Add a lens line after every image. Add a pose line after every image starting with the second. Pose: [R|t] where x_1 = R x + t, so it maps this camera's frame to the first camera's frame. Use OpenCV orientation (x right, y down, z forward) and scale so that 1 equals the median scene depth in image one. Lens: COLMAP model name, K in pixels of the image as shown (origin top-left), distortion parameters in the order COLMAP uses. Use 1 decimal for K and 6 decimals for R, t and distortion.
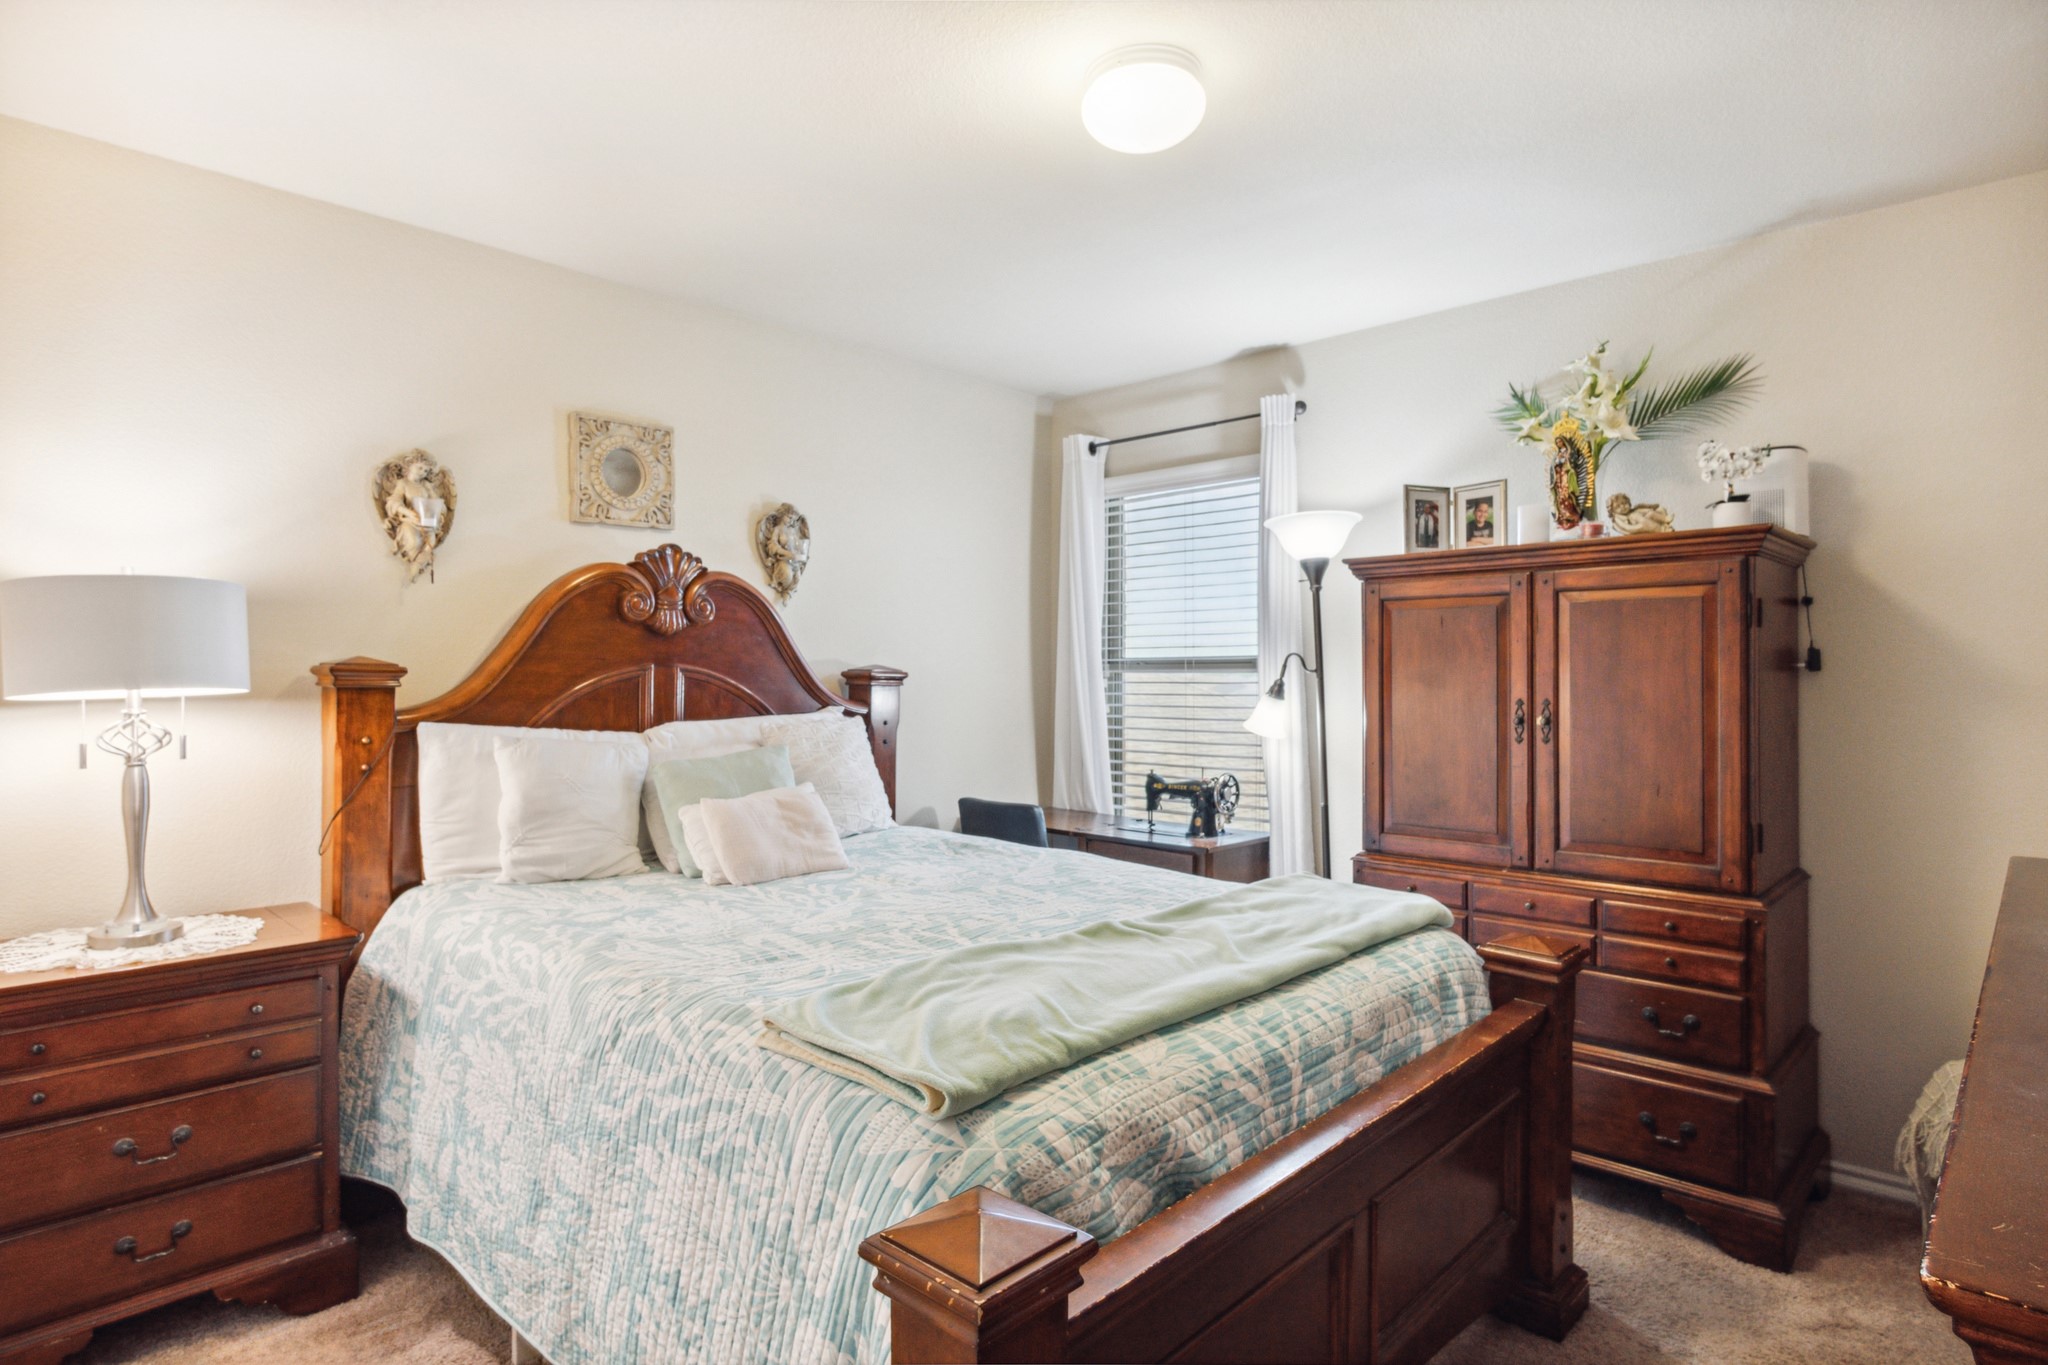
lens RADIAL K [[1104.6, 0, 1004.3], [0, 1104.6, 672.0], [0, 0, 1]] dist [-0.007253, 0.001588]
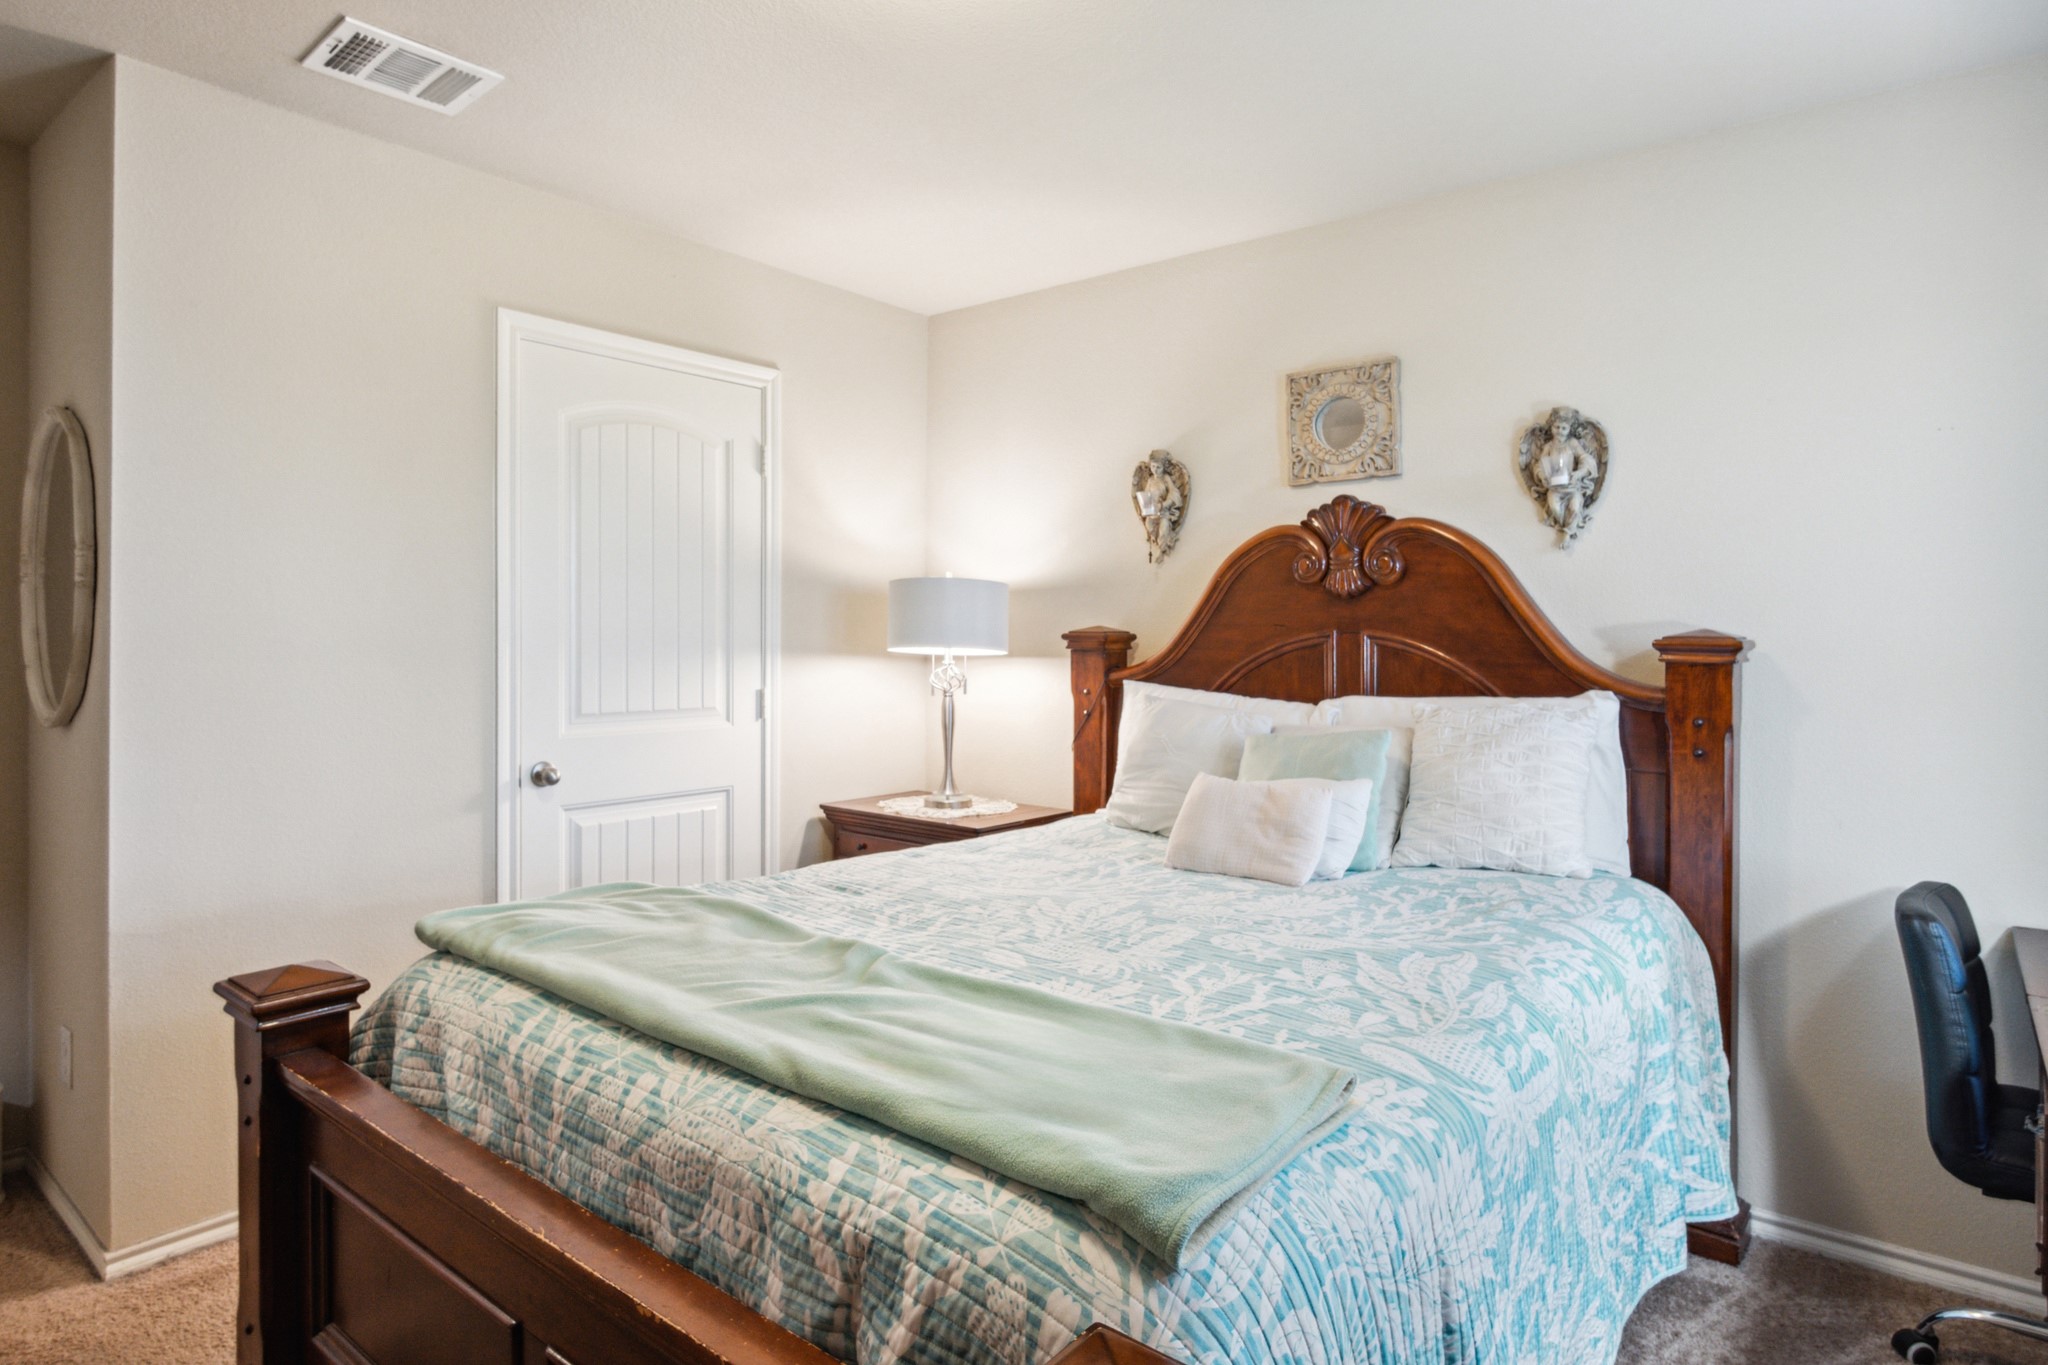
lens RADIAL K [[1104.6, 0, 1006.8], [0, 1104.6, 679.9], [0, 0, 1]] dist [-0.007253, 0.001588]
pose [[0.087032, 0.036355, -0.995542, 0.635107], [-0.004901, 0.999337, 0.036065, 0.002702], [0.996193, 0.001740, 0.087152, 0.727145]]
